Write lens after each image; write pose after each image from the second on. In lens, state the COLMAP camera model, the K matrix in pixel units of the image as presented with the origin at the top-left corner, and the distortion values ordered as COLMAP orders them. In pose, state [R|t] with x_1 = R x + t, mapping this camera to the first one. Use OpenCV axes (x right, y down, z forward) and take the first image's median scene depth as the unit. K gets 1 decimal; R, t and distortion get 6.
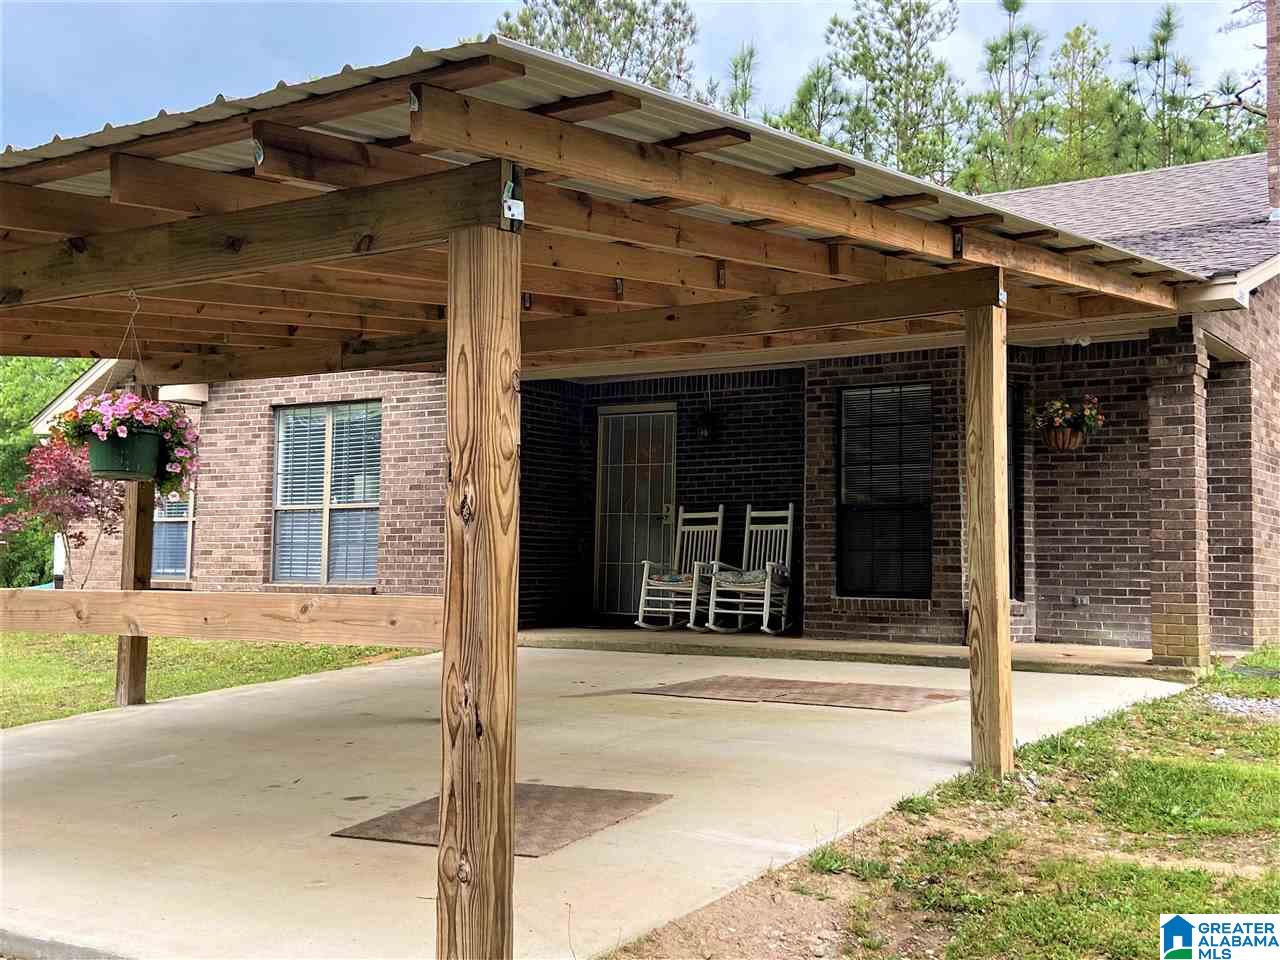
lens RADIAL K [[1491.0, 0, 638.5], [0, 1491.0, 472.4], [0, 0, 1]] dist [0.110603, 0.000000]
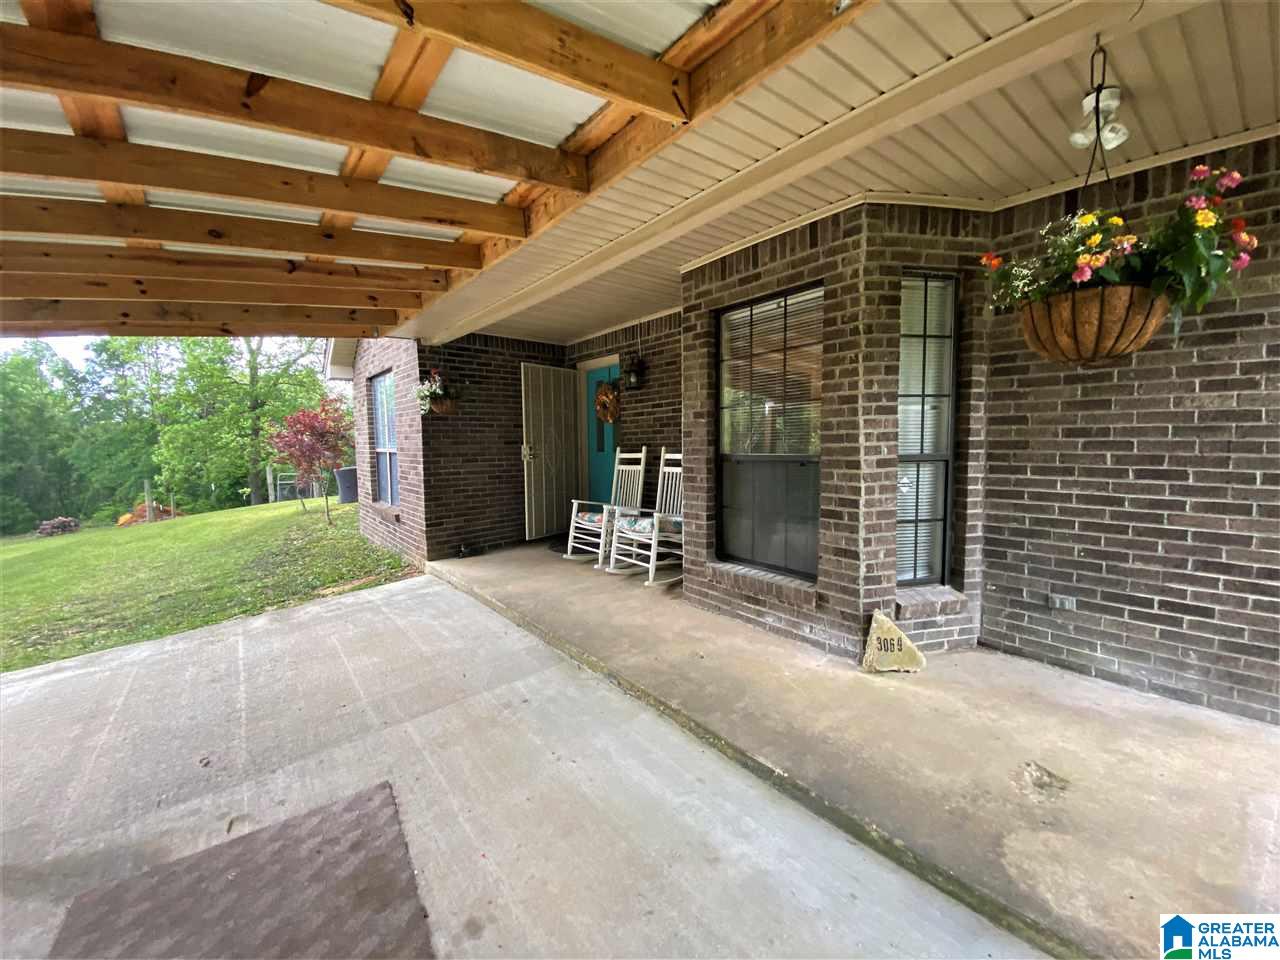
lens RADIAL K [[530.8, 0, 621.9], [0, 530.8, 483.4], [0, 0, 1]] dist [0.001581, -0.011107]
pose [[0.945532, -0.001525, -0.325526, 0.186463], [0.049615, 0.988981, 0.139481, -0.006715], [0.321726, -0.148034, 0.935189, 0.723994]]
